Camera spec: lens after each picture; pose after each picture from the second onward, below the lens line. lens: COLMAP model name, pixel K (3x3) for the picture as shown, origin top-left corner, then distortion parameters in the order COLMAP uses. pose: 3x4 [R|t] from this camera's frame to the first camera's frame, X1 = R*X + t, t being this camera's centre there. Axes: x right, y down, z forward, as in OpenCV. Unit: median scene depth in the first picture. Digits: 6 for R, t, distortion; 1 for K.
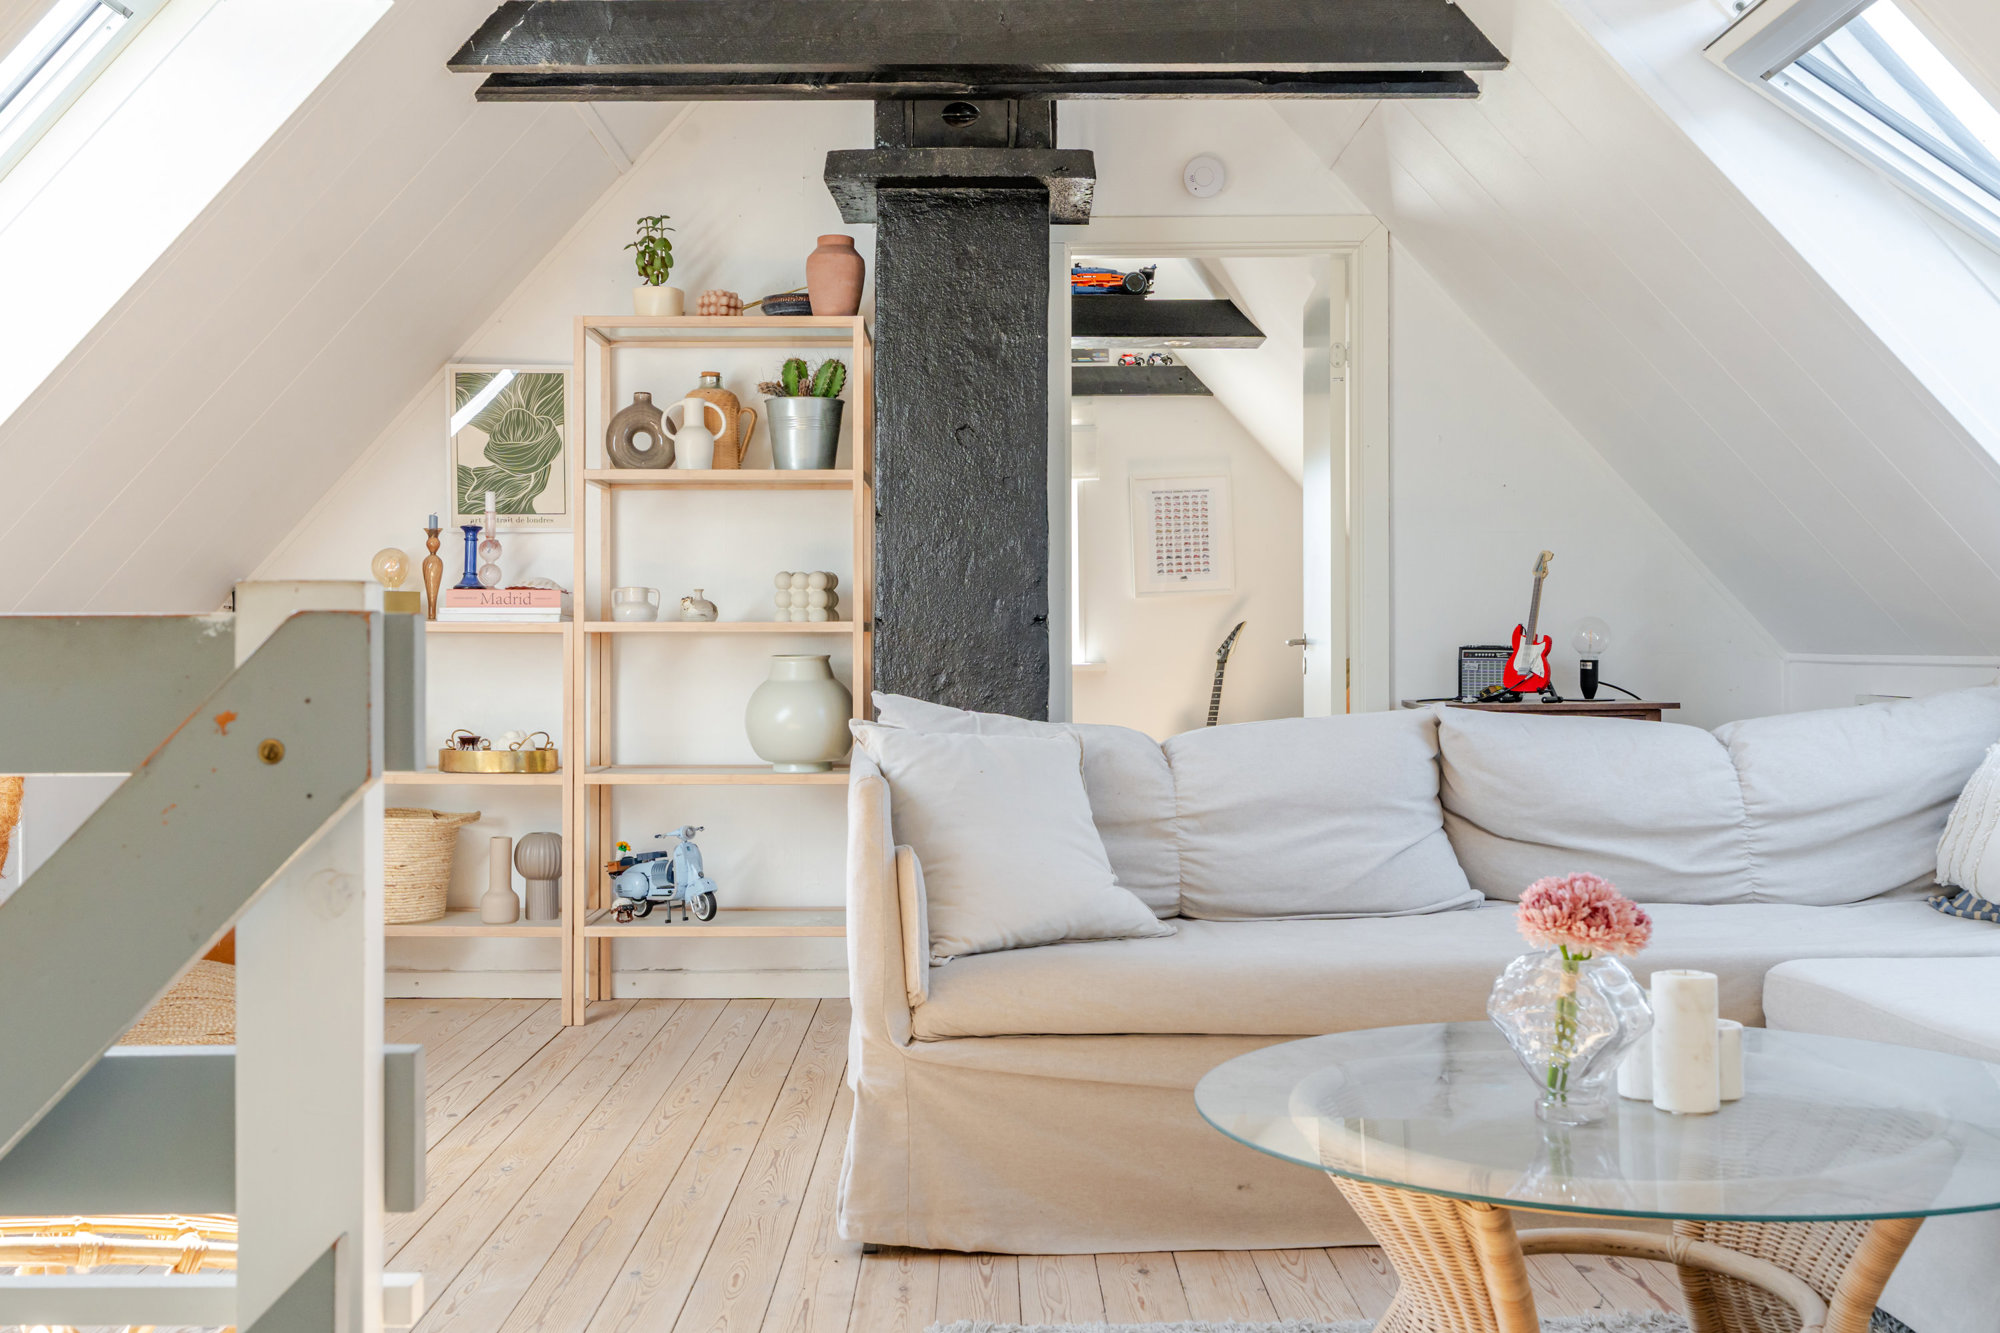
lens RADIAL K [[1880.9, 0, 1000.1], [0, 1880.9, 659.0], [0, 0, 1]] dist [0.008170, 0.000000]
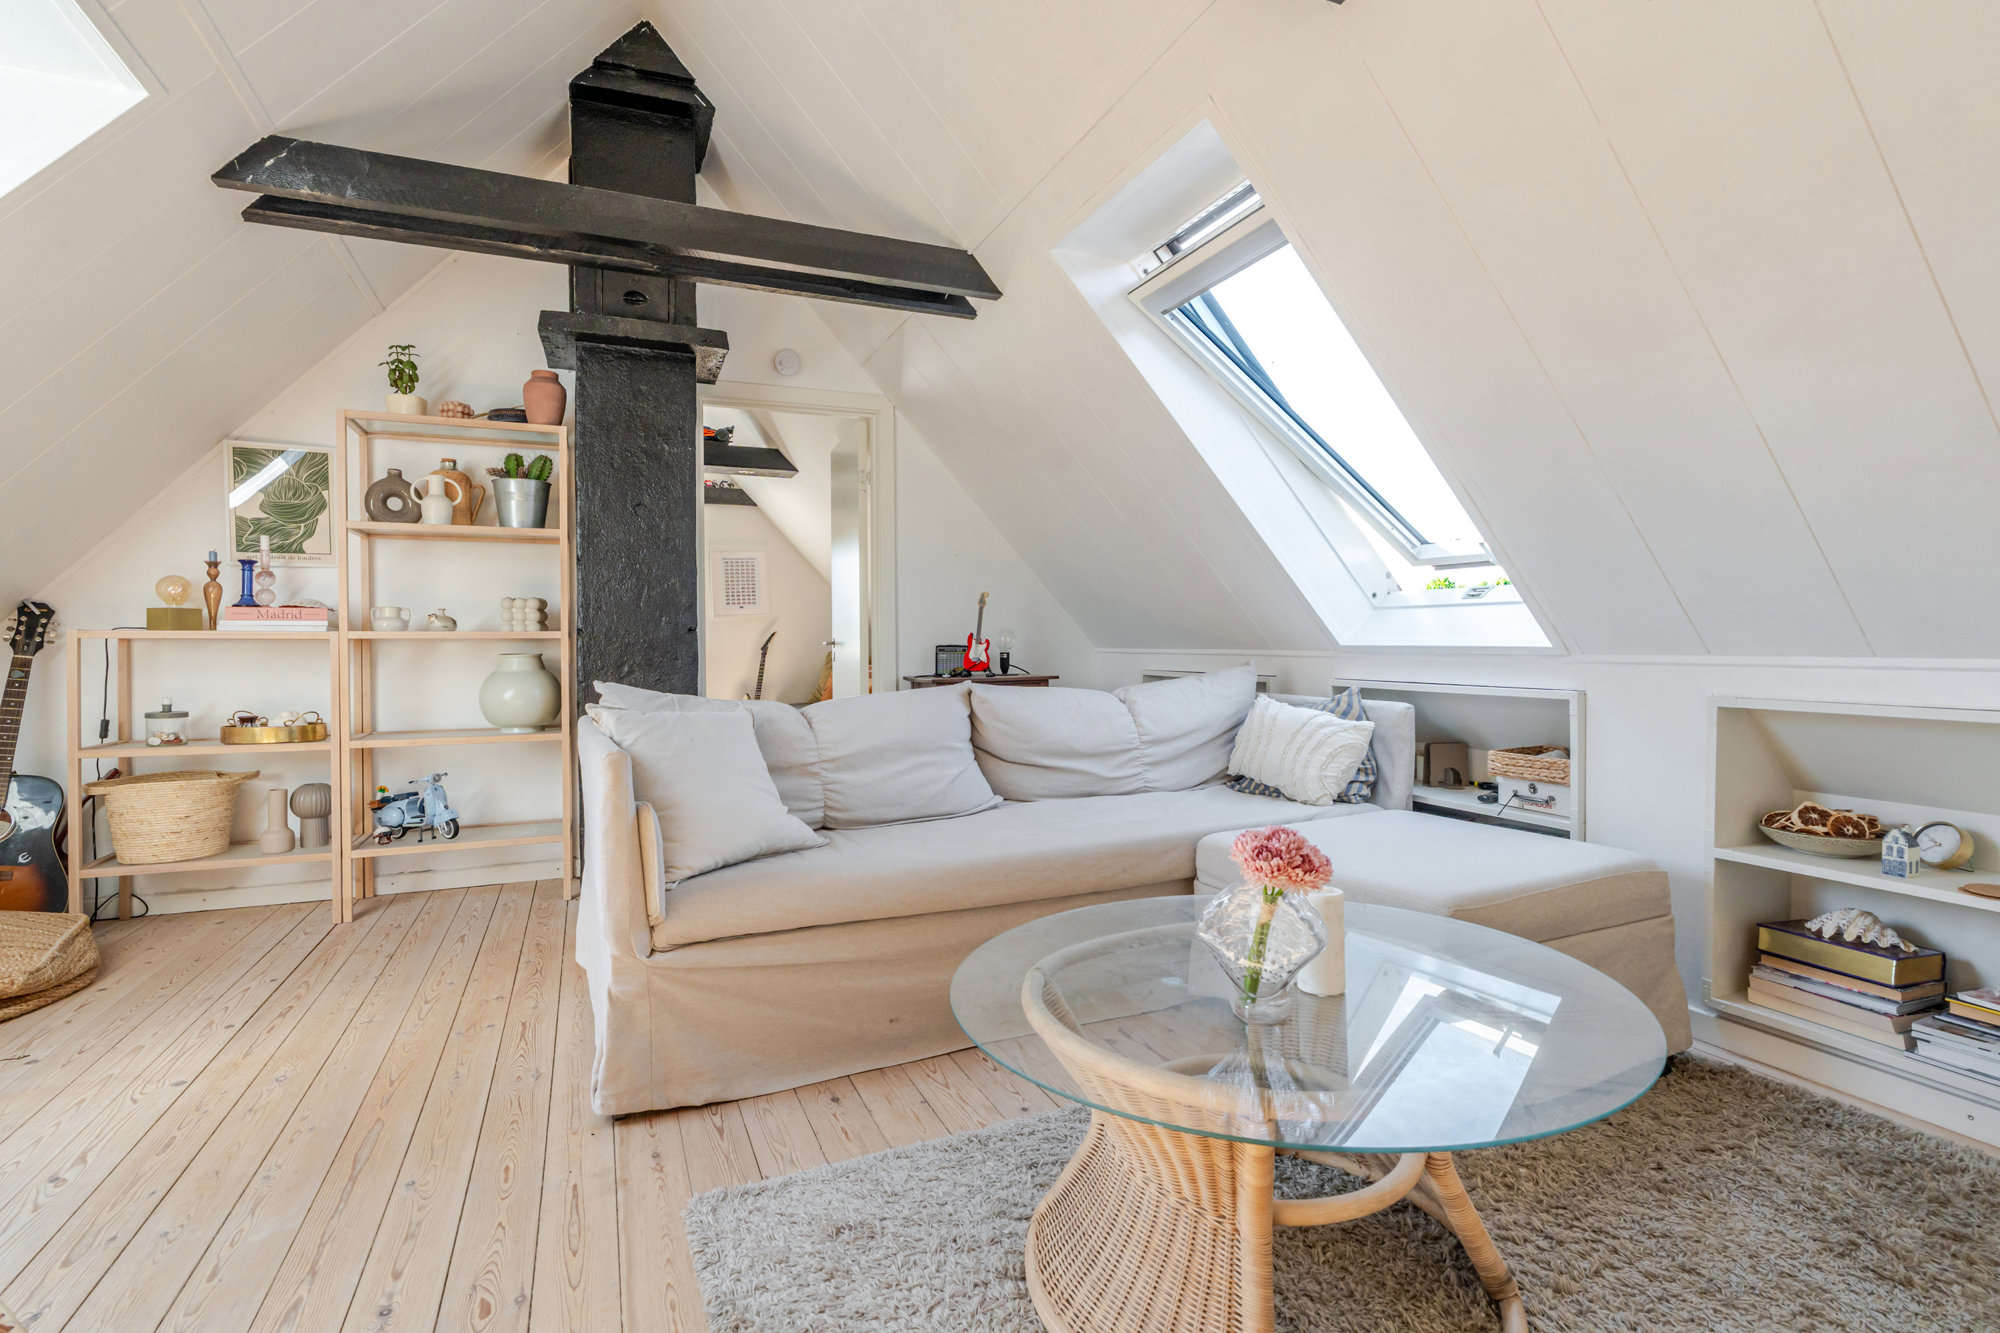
lens RADIAL K [[944.5, 0, 998.9], [0, 944.5, 657.6], [0, 0, 1]] dist [-0.005939, 0.002579]
pose [[0.925484, -0.010239, 0.378649, -0.045933], [0.007328, 0.999931, 0.009130, -0.003613], [-0.378717, -0.005675, 0.925495, 0.200499]]
